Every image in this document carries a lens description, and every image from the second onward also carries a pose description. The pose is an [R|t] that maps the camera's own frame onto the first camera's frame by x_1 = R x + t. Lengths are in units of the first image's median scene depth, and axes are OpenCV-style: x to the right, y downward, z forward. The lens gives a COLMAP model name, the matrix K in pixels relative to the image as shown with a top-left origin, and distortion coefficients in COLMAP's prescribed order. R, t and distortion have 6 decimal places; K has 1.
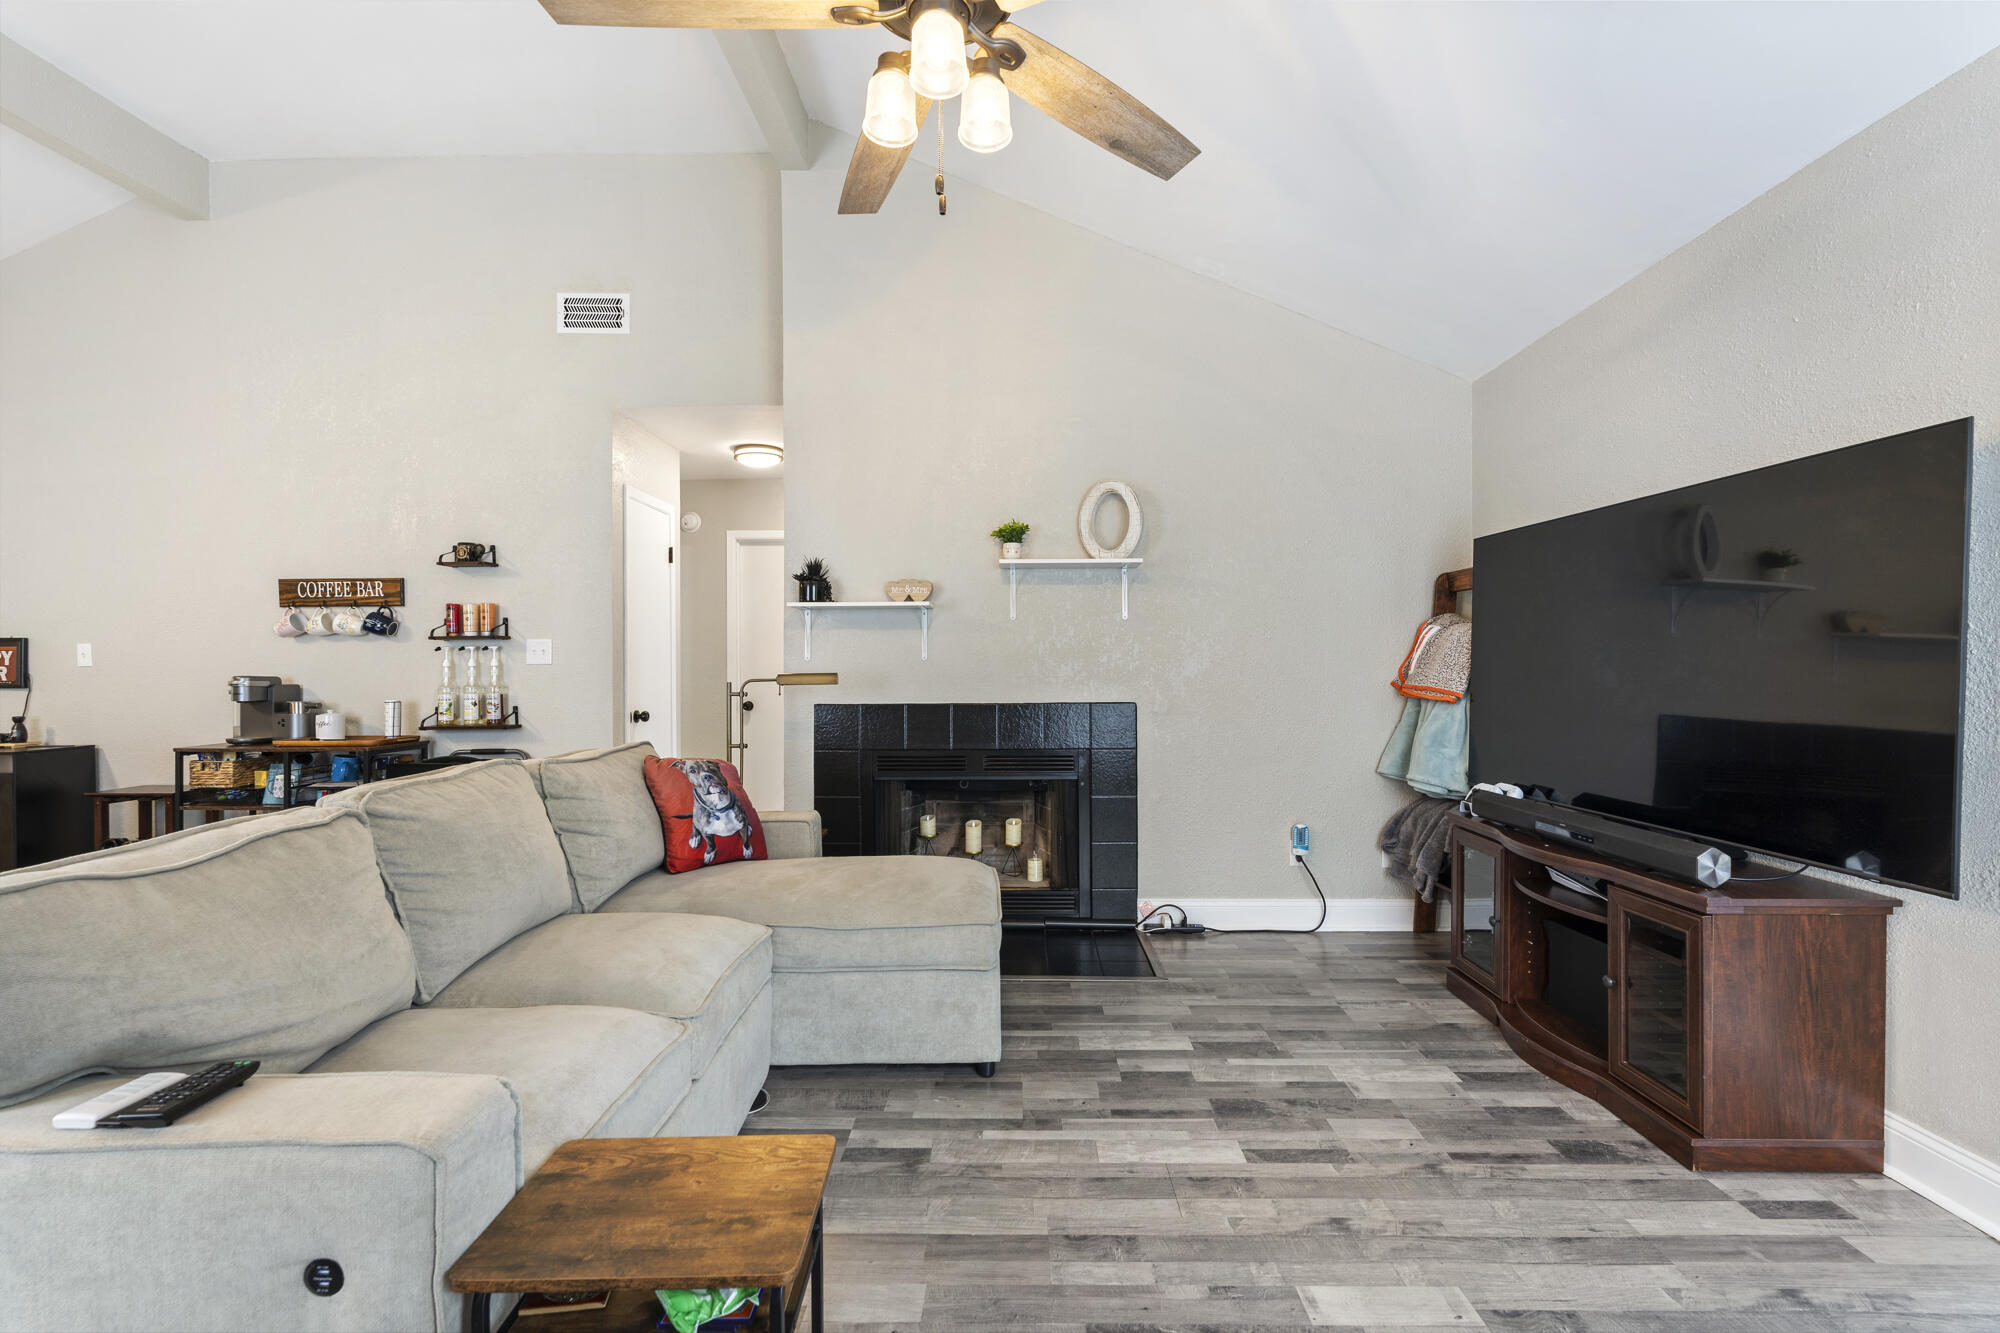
lens RADIAL K [[887.2, 0, 995.1], [0, 887.2, 674.4], [0, 0, 1]] dist [-0.004553, 0.000017]
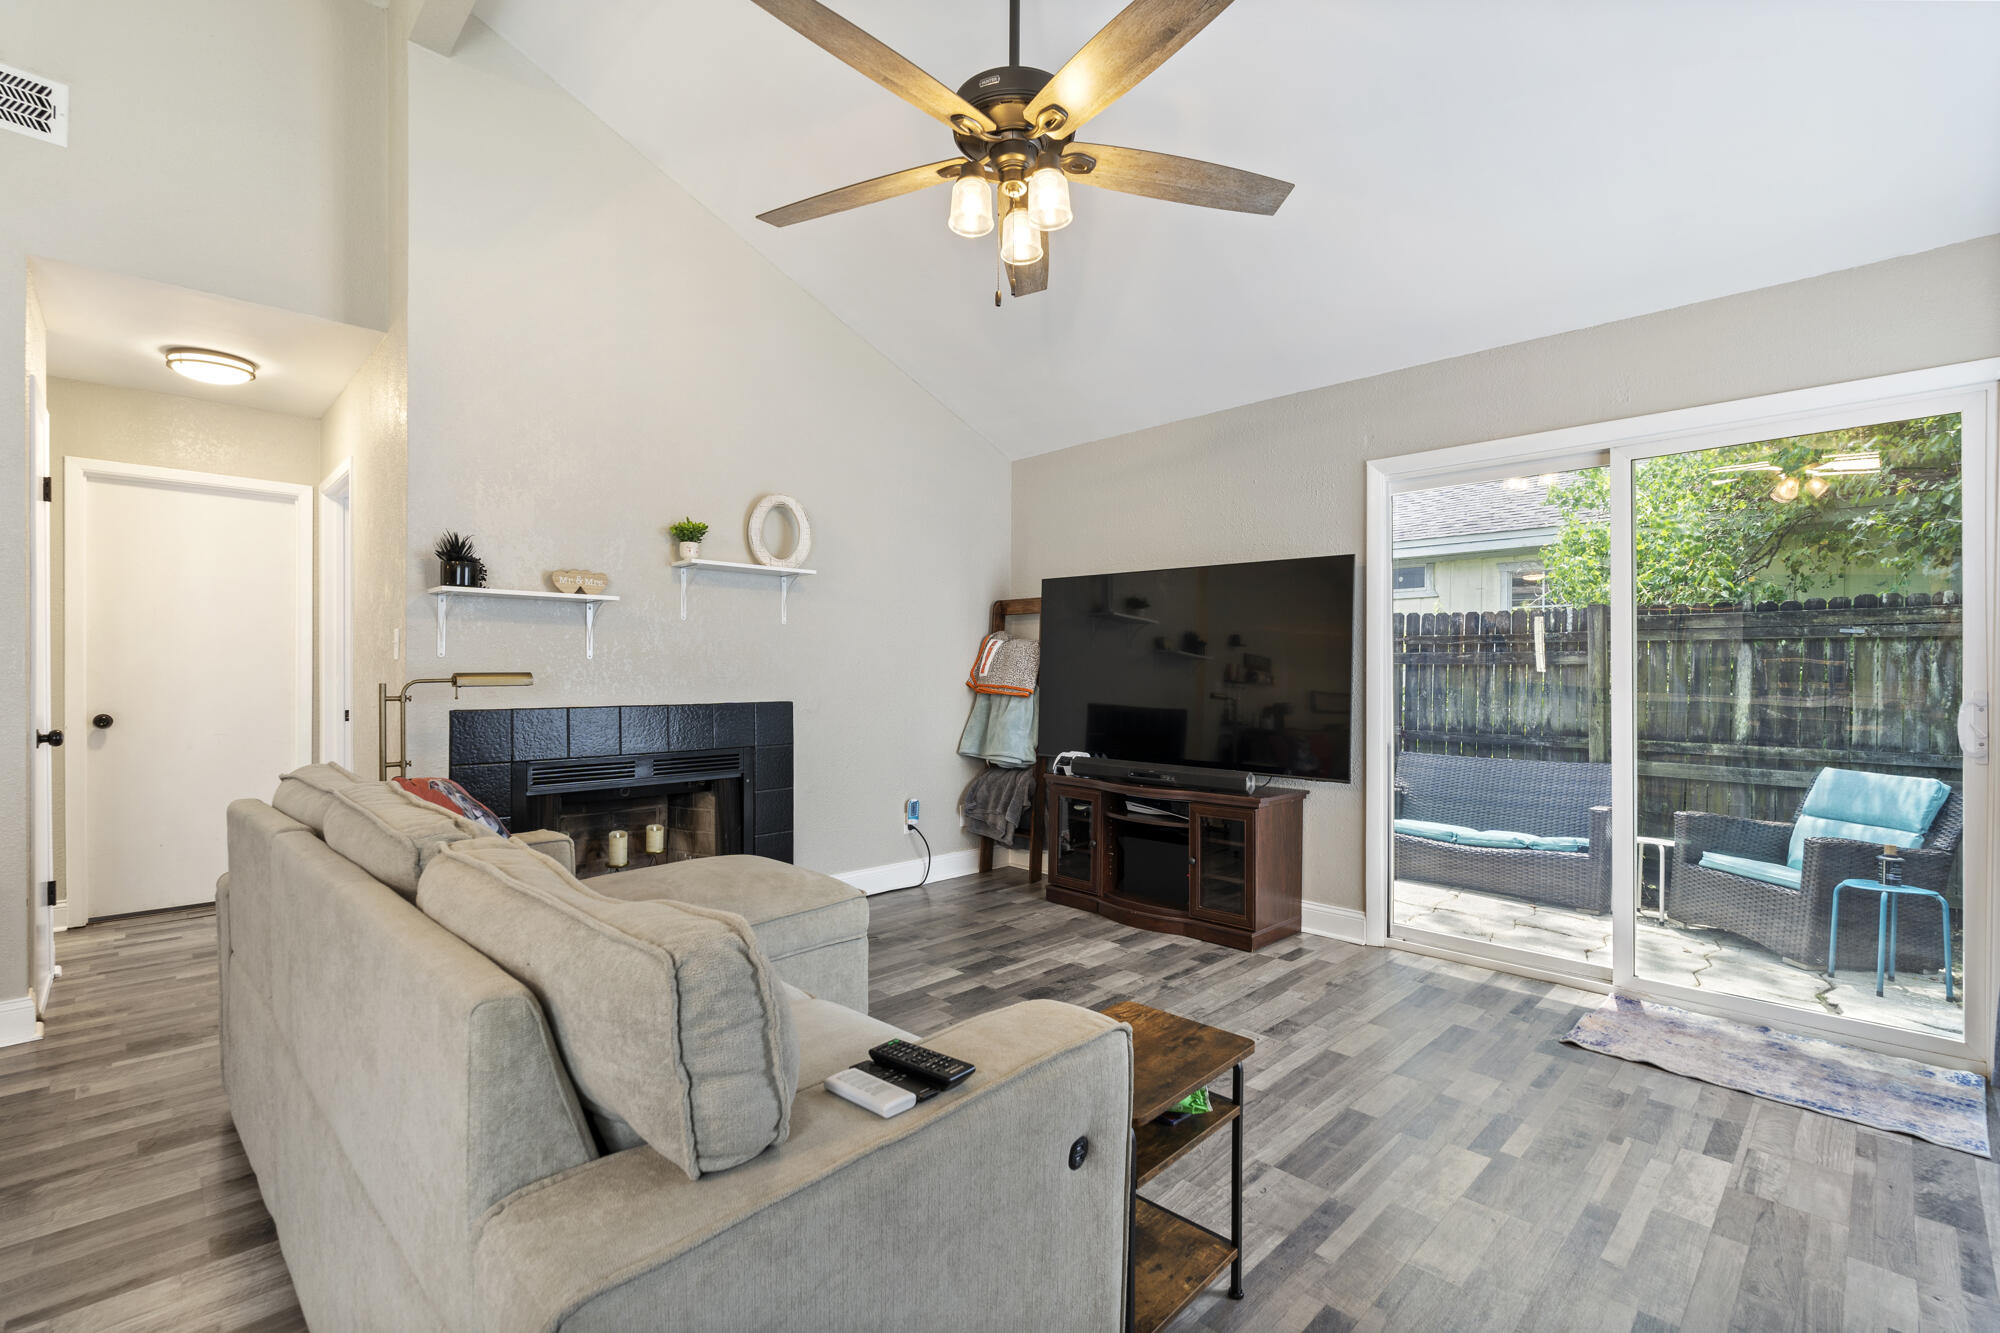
lens RADIAL K [[887.2, 0, 1015.4], [0, 887.2, 683.4], [0, 0, 1]] dist [-0.004553, 0.000017]
pose [[0.689655, -0.001854, 0.724135, -0.544844], [-0.002350, 0.999986, 0.004799, 0.004506], [-0.724134, -0.005011, 0.689641, 0.067081]]
